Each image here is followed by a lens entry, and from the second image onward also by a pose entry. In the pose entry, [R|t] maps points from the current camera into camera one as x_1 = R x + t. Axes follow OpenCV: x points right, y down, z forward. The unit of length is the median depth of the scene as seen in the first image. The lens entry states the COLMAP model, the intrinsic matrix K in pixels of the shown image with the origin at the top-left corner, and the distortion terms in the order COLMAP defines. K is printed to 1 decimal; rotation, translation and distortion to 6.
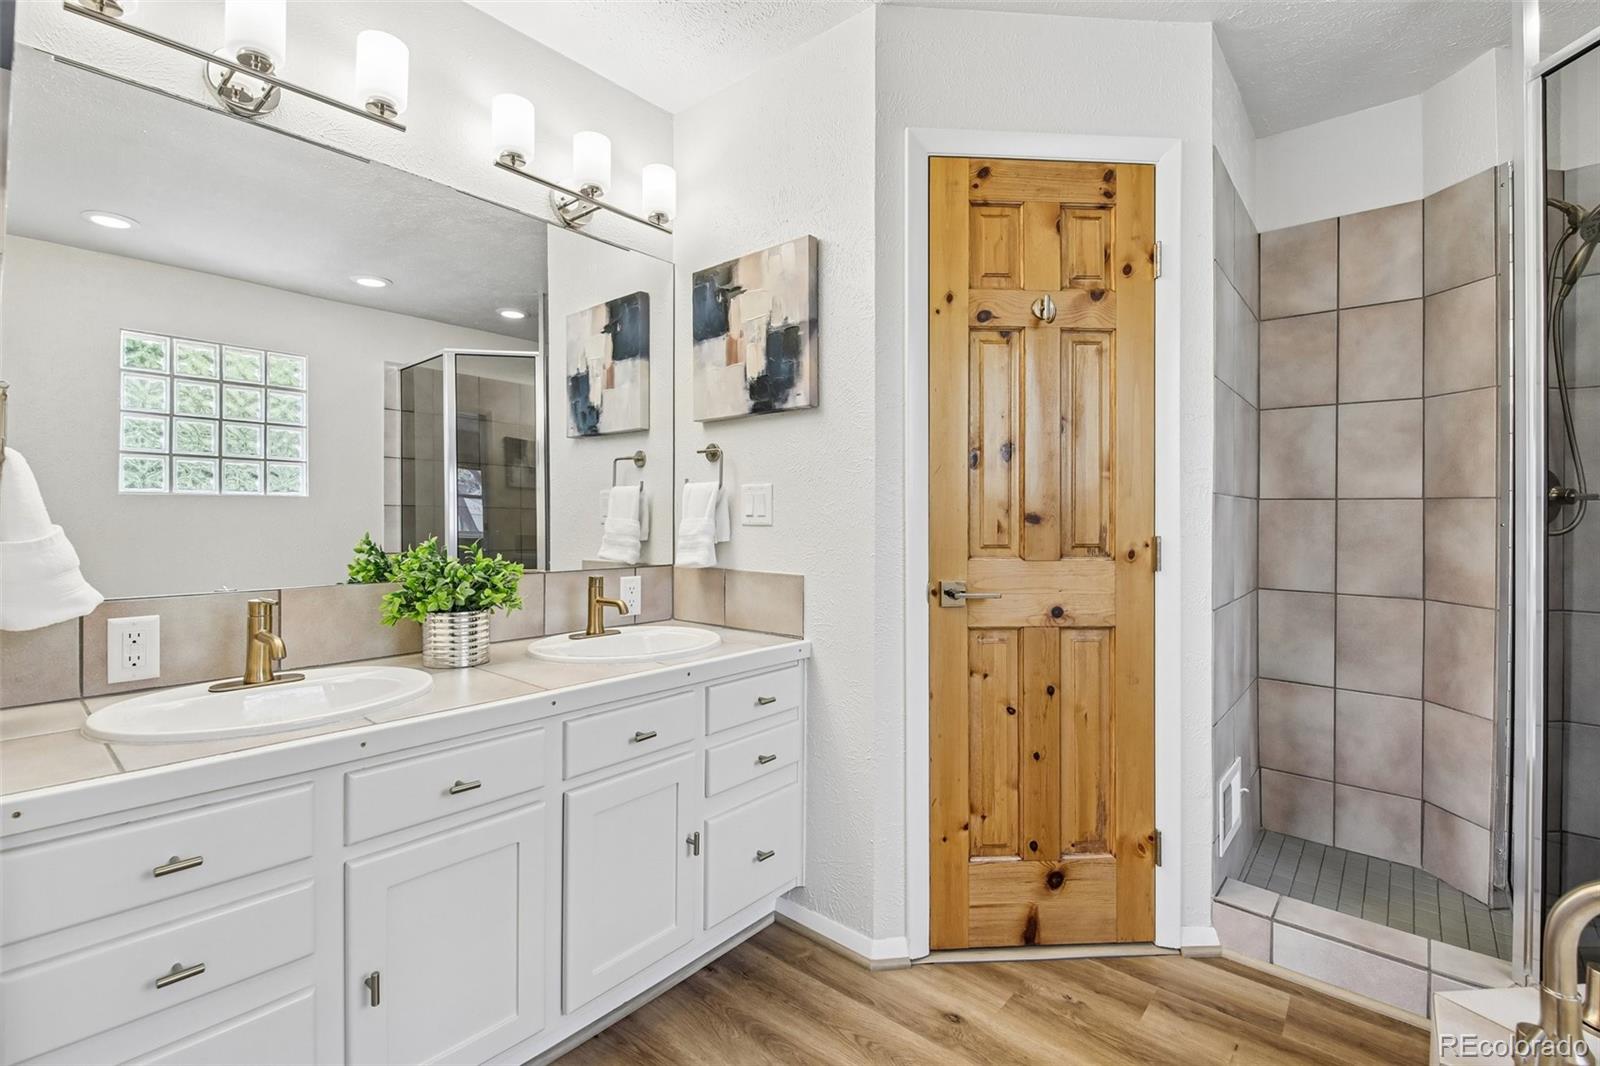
lens RADIAL K [[718.1, 0, 801.2], [0, 718.1, 518.0], [0, 0, 1]] dist [0.002887, -0.006019]
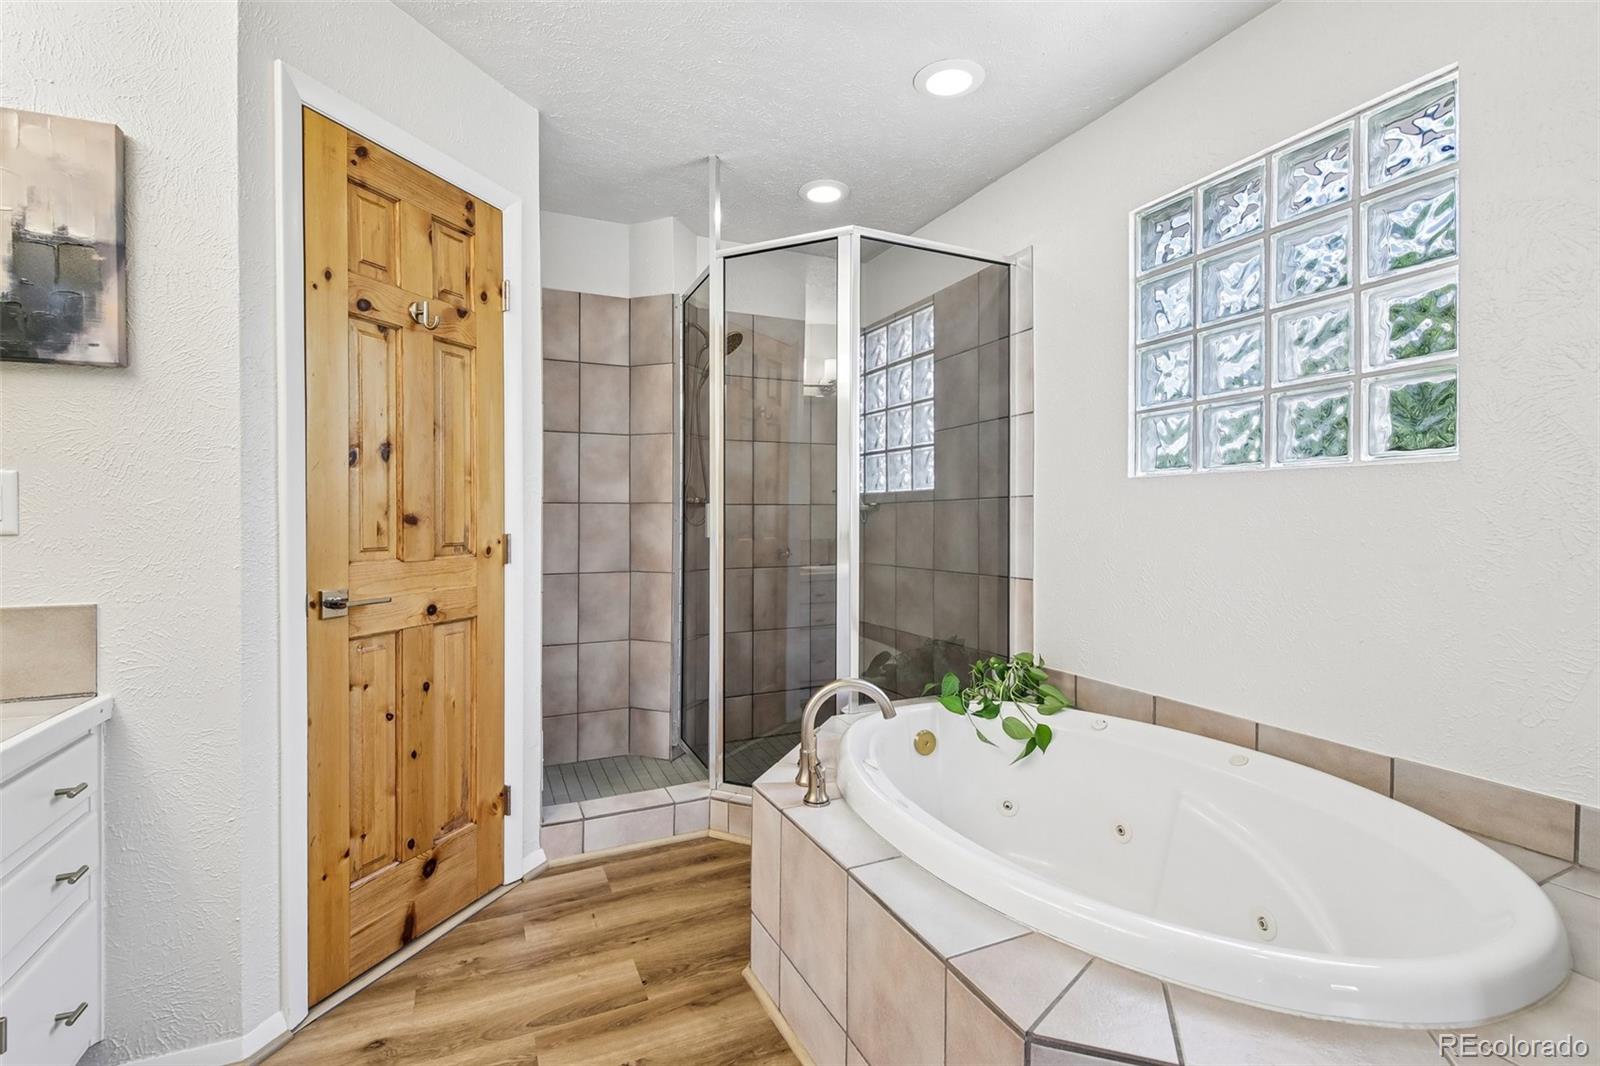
lens RADIAL K [[718.1, 0, 801.5], [0, 718.1, 526.0], [0, 0, 1]] dist [0.002887, -0.006019]
pose [[0.401700, -0.018347, 0.915587, -0.375796], [0.002922, 0.999820, 0.018754, -0.007844], [-0.915766, -0.004858, 0.401682, 0.094349]]
